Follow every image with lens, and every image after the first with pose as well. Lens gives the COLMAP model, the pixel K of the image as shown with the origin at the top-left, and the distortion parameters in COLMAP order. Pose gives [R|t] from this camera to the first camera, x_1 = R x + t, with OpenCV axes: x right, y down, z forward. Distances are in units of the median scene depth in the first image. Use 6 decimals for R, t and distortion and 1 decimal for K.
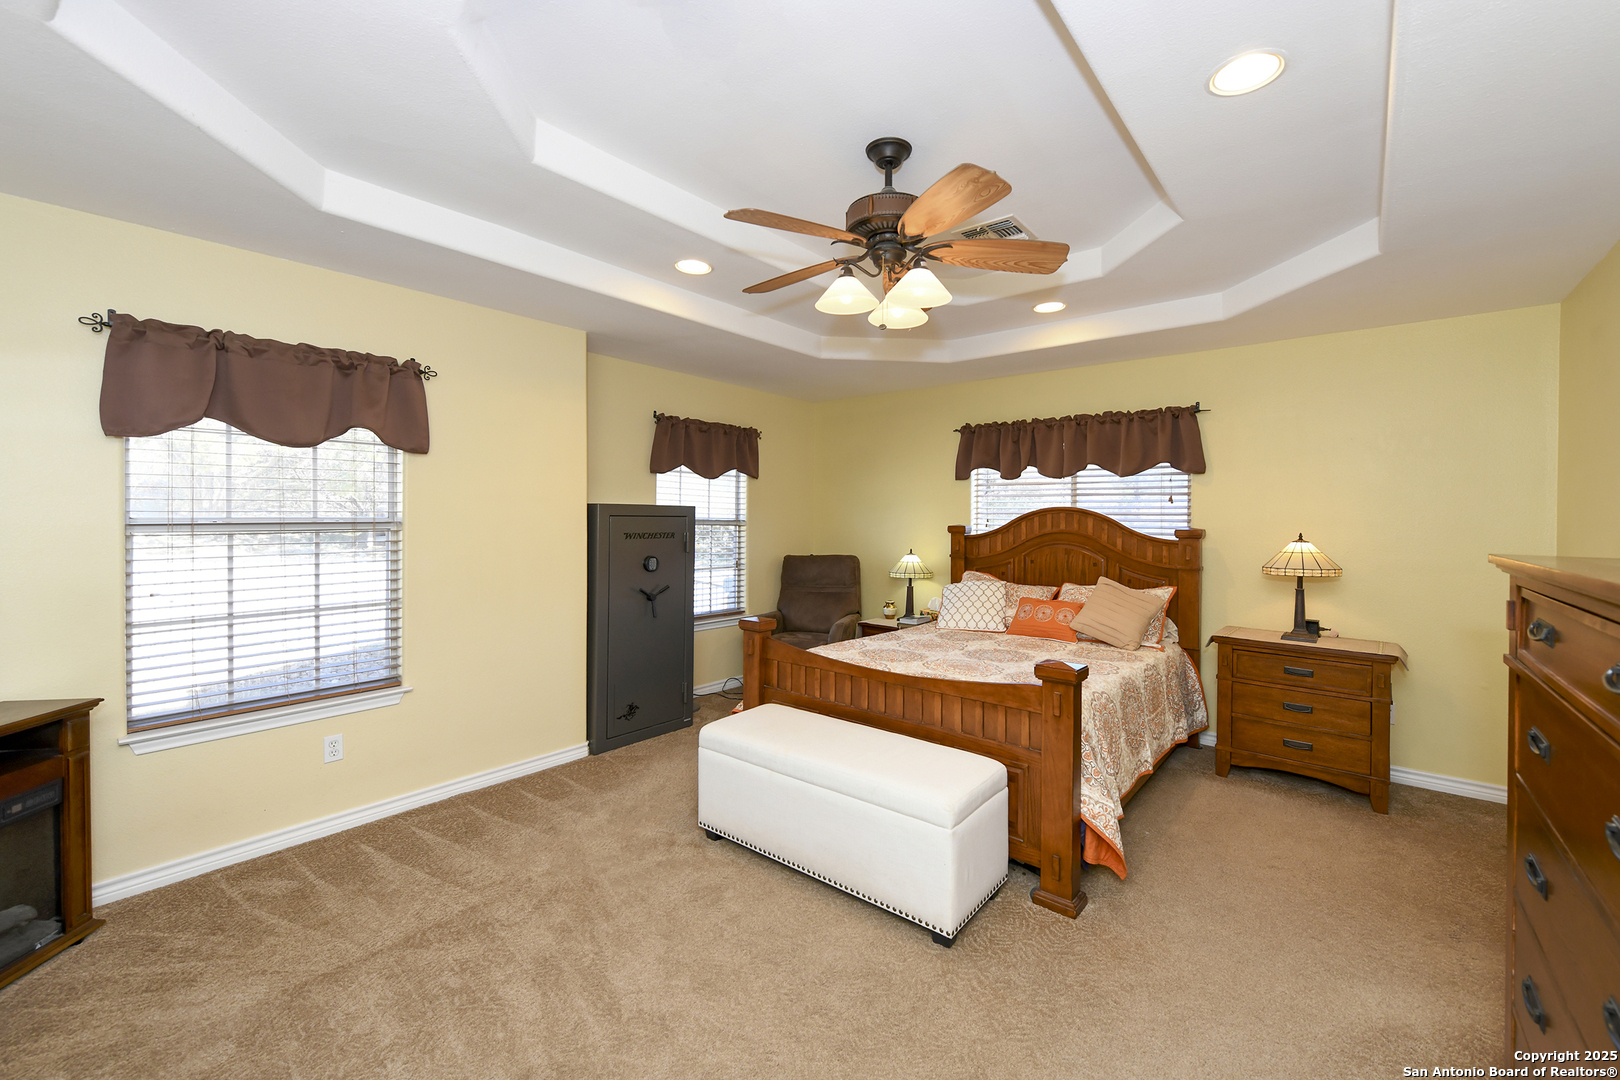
lens RADIAL K [[651.2, 0, 819.1], [0, 651.2, 512.7], [0, 0, 1]] dist [-0.002815, 0.000559]
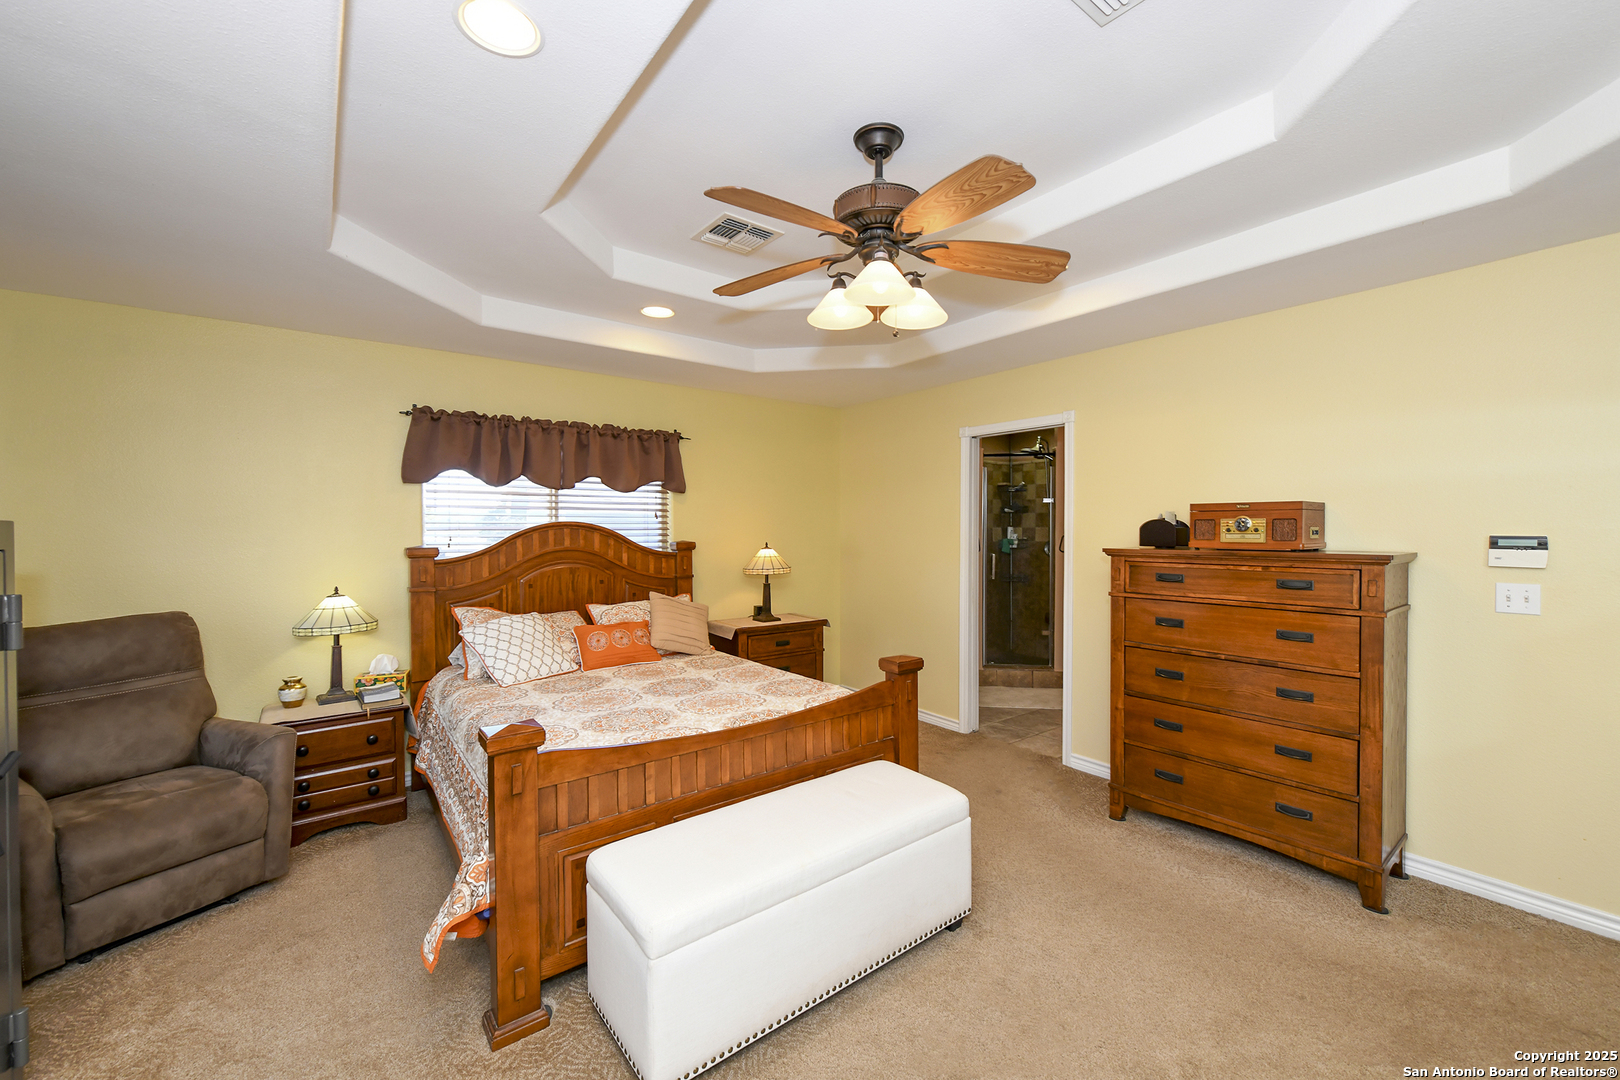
lens RADIAL K [[651.2, 0, 810.6], [0, 651.2, 532.2], [0, 0, 1]] dist [-0.002815, 0.000559]
pose [[0.225752, -0.016935, 0.974038, -0.462103], [0.003305, 0.999856, 0.016618, -0.009003], [-0.974179, -0.000532, 0.225776, 0.504556]]
